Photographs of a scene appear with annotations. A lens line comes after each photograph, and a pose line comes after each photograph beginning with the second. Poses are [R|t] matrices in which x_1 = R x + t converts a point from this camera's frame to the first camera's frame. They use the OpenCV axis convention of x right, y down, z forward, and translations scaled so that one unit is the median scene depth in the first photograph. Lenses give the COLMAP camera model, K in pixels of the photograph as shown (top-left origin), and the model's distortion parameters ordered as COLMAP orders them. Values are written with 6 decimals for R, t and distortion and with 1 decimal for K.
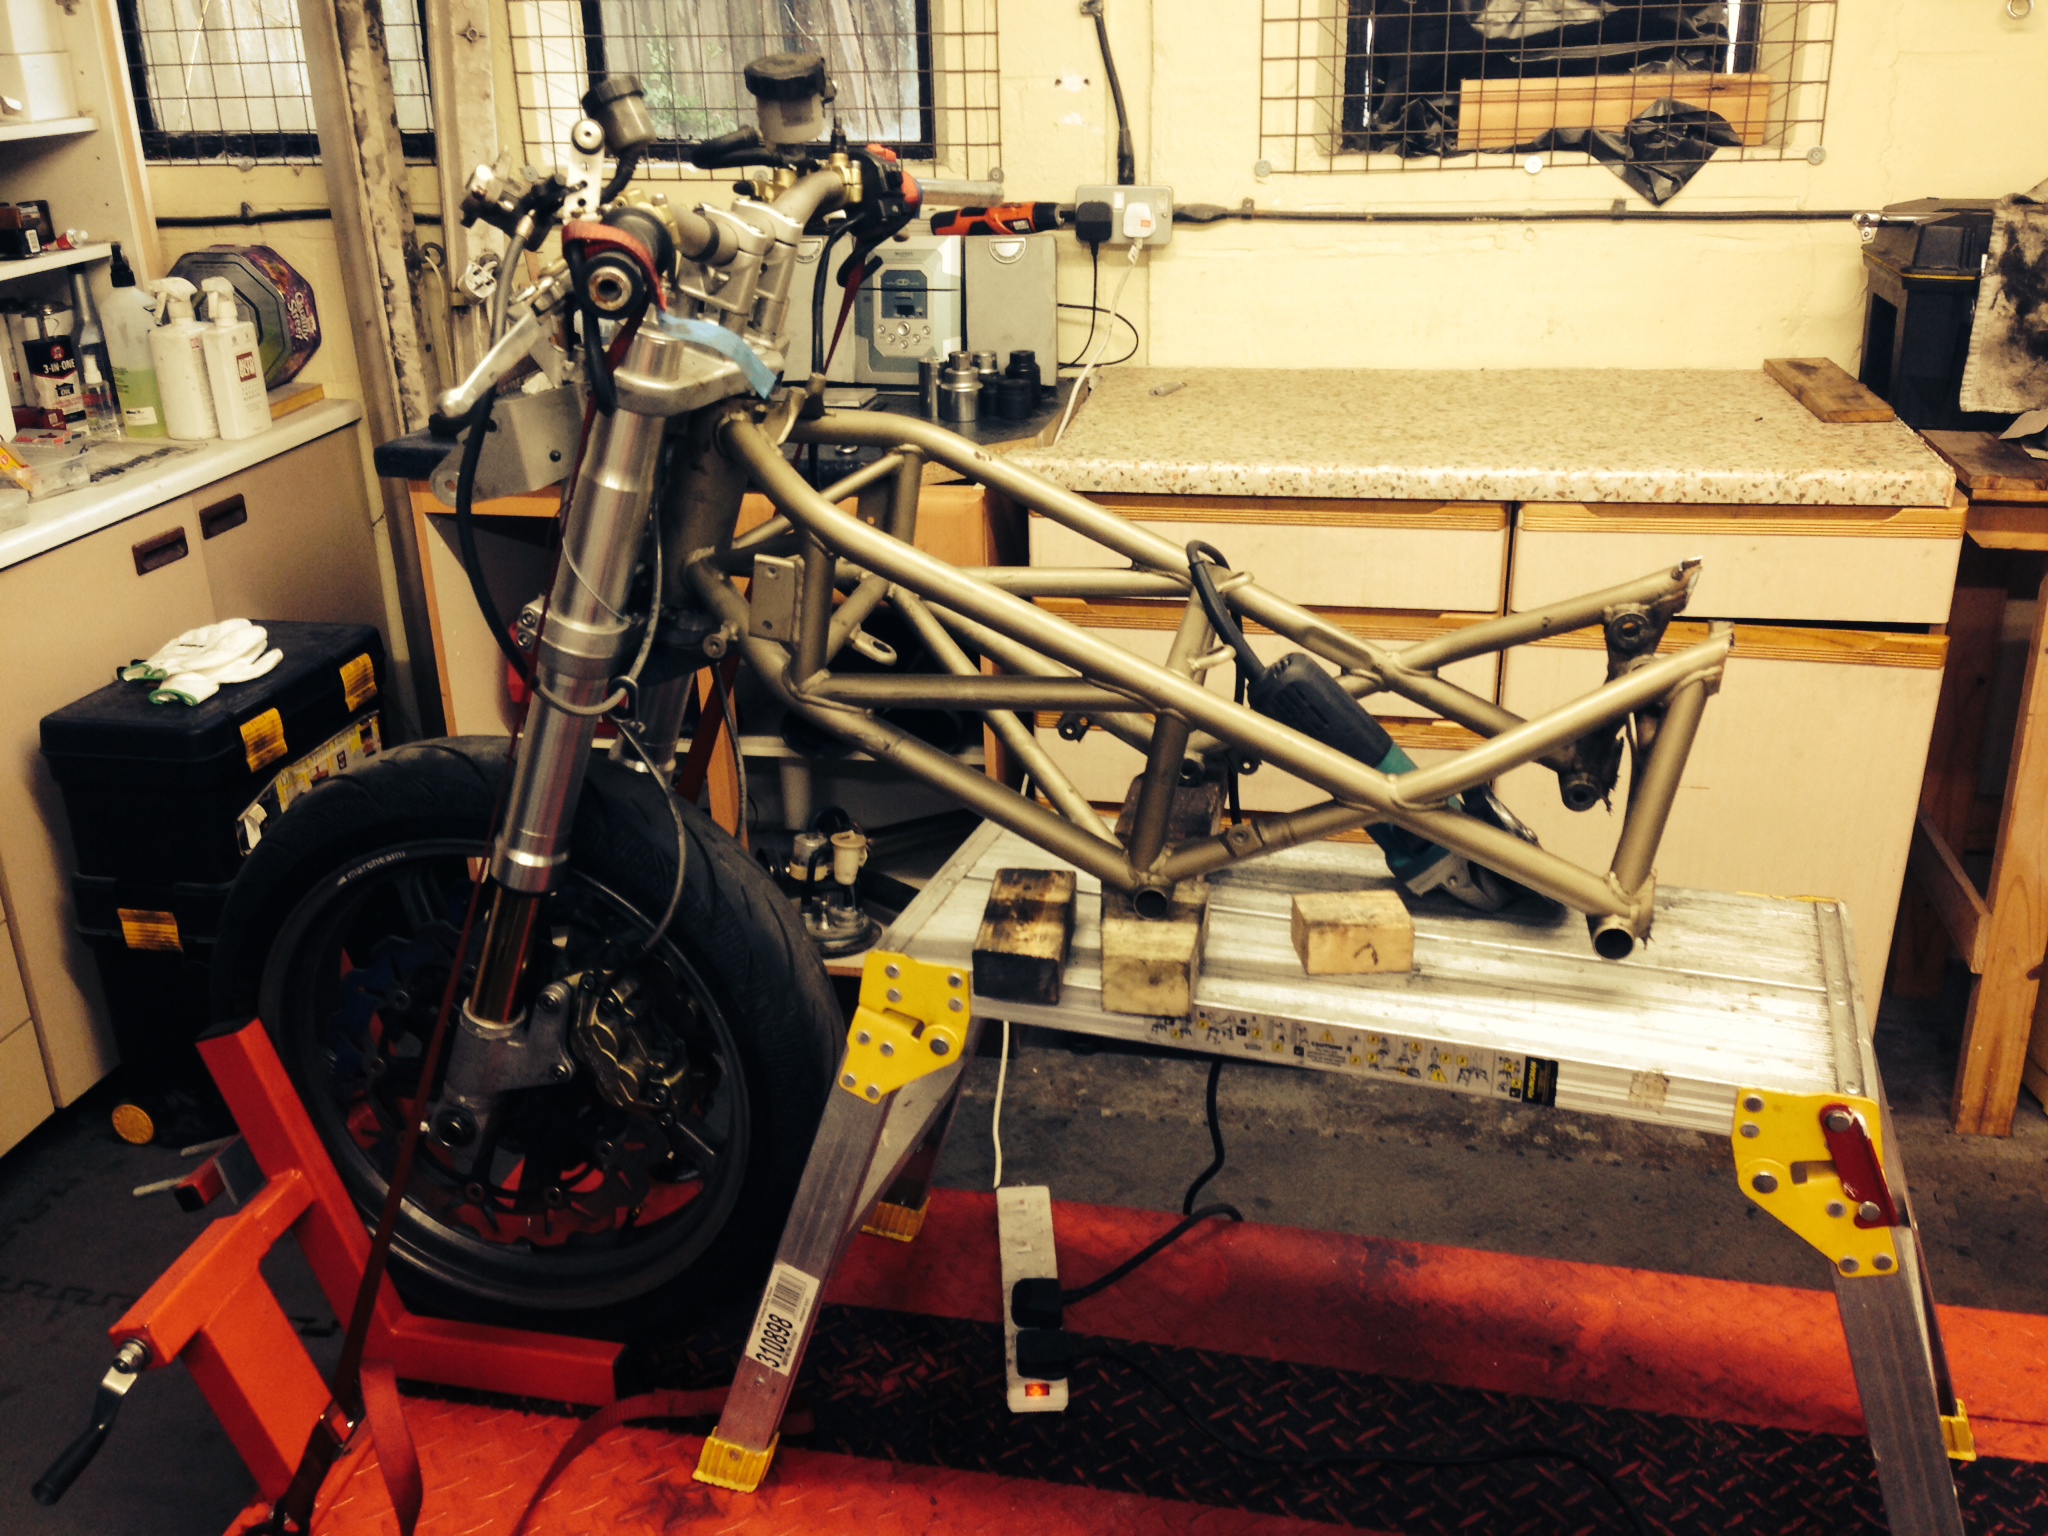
lens RADIAL K [[1882.9, 0, 1012.1], [0, 1882.9, 738.4], [0, 0, 1]] dist [0.101863, -0.151196]
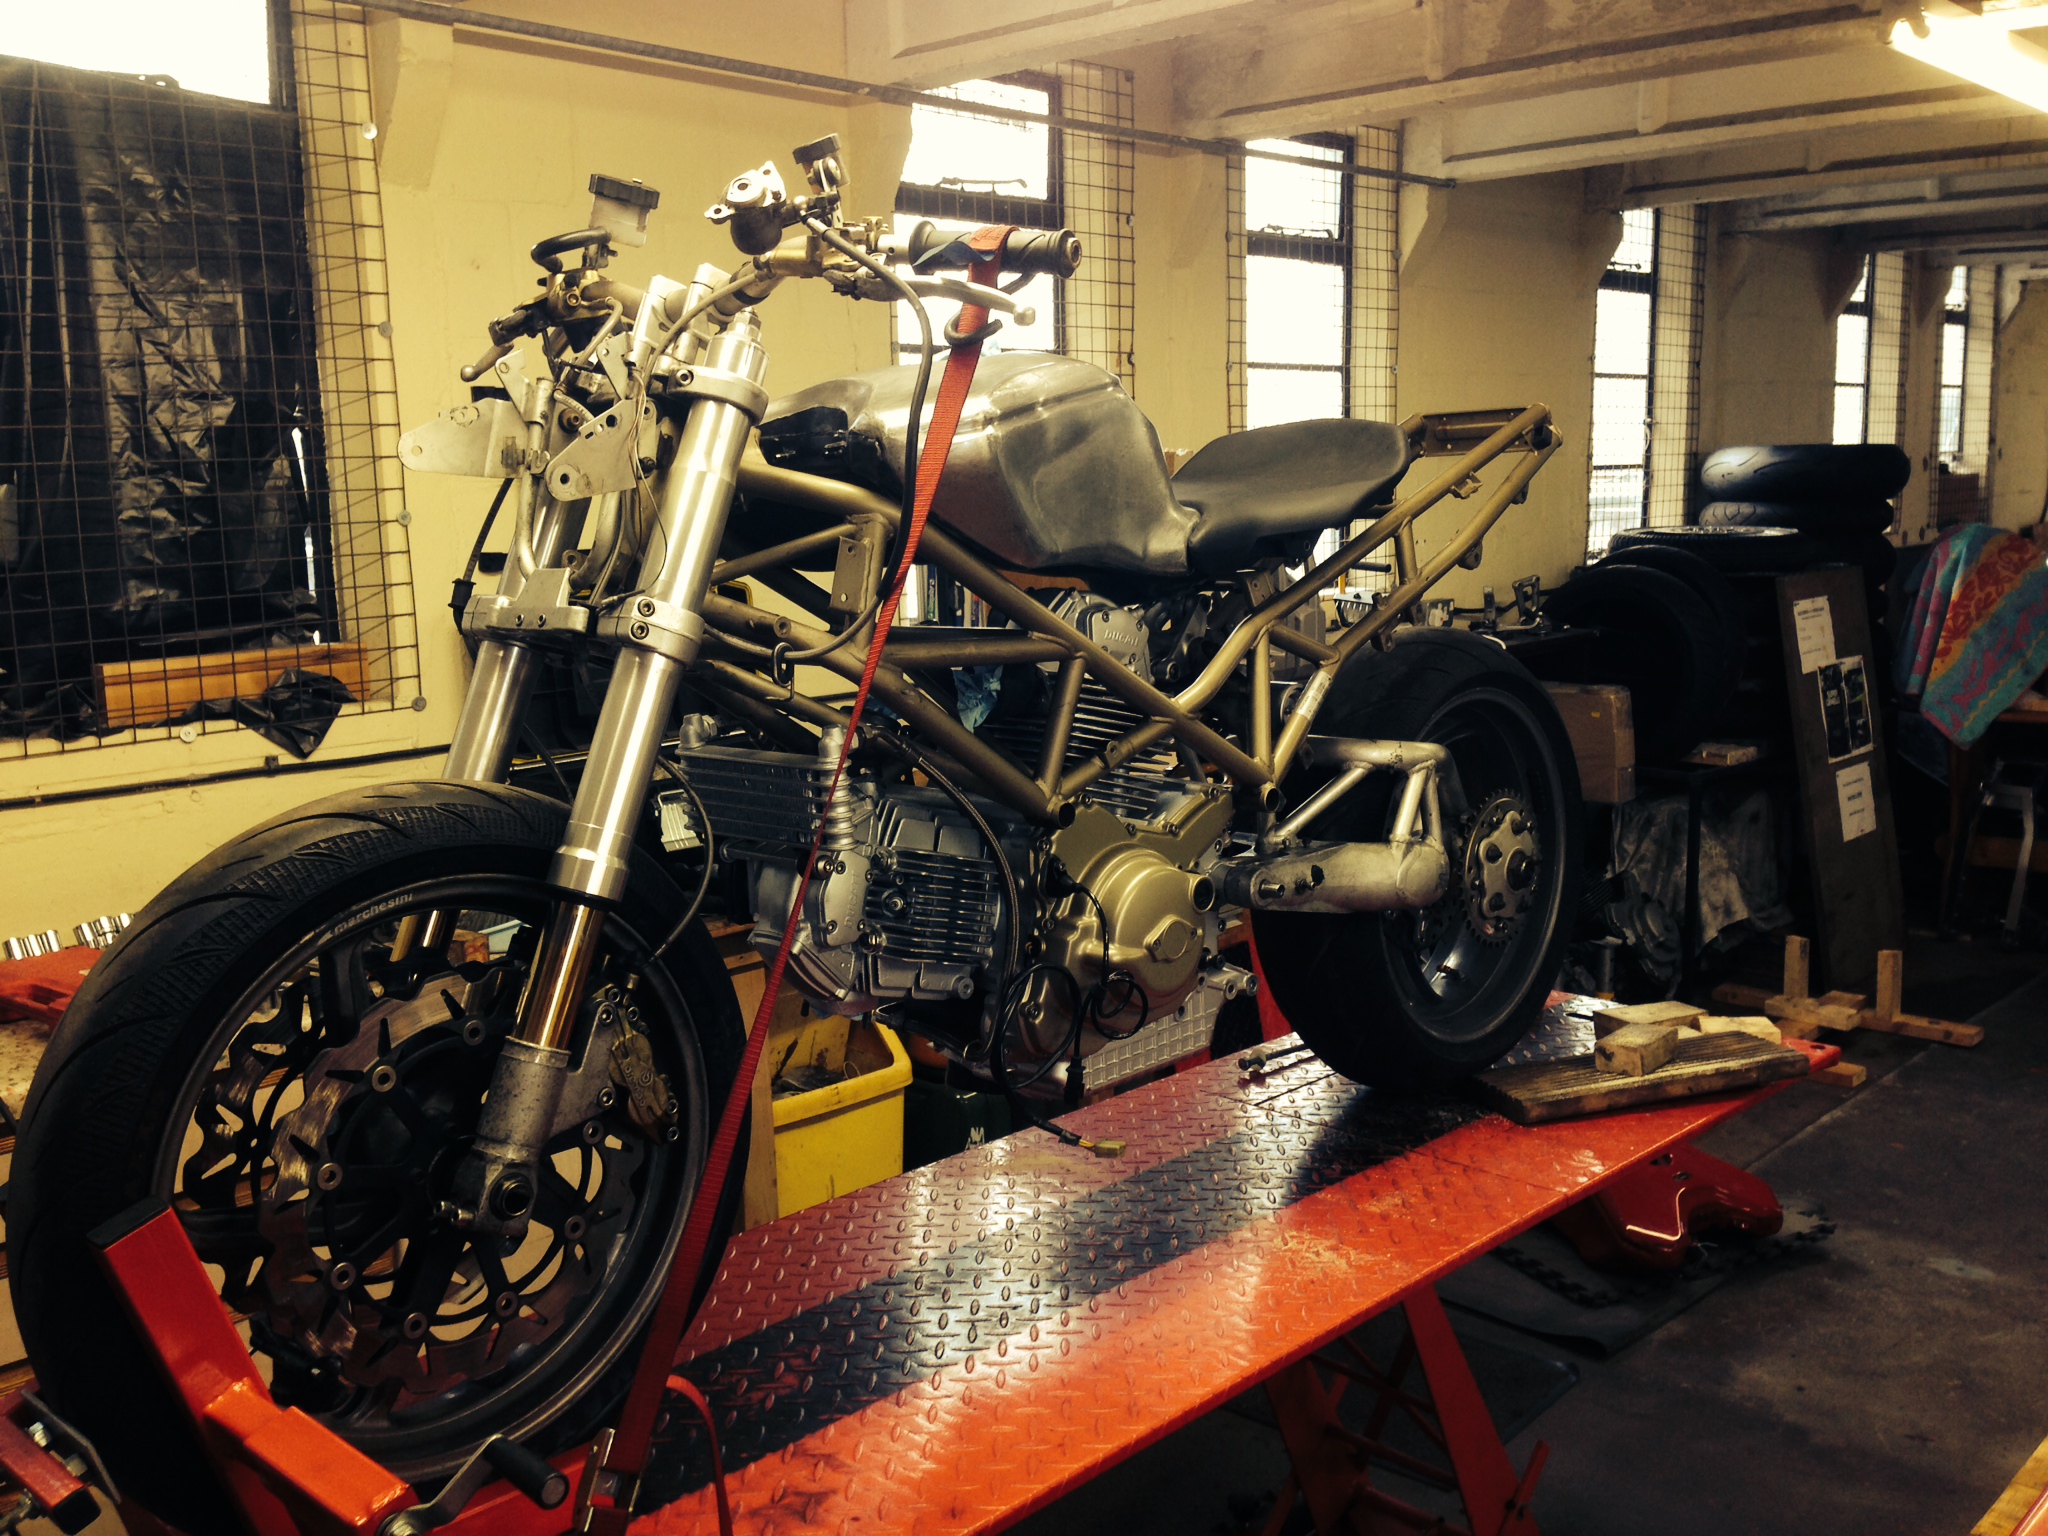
lens RADIAL K [[1914.4, 0, 1021.3], [0, 1914.4, 729.5], [0, 0, 1]] dist [0.165196, -0.348849]
pose [[0.527743, -0.103440, 0.843082, -0.385353], [0.314573, 0.945782, -0.080872, -0.069275], [-0.789006, 0.307890, 0.531670, 0.059230]]
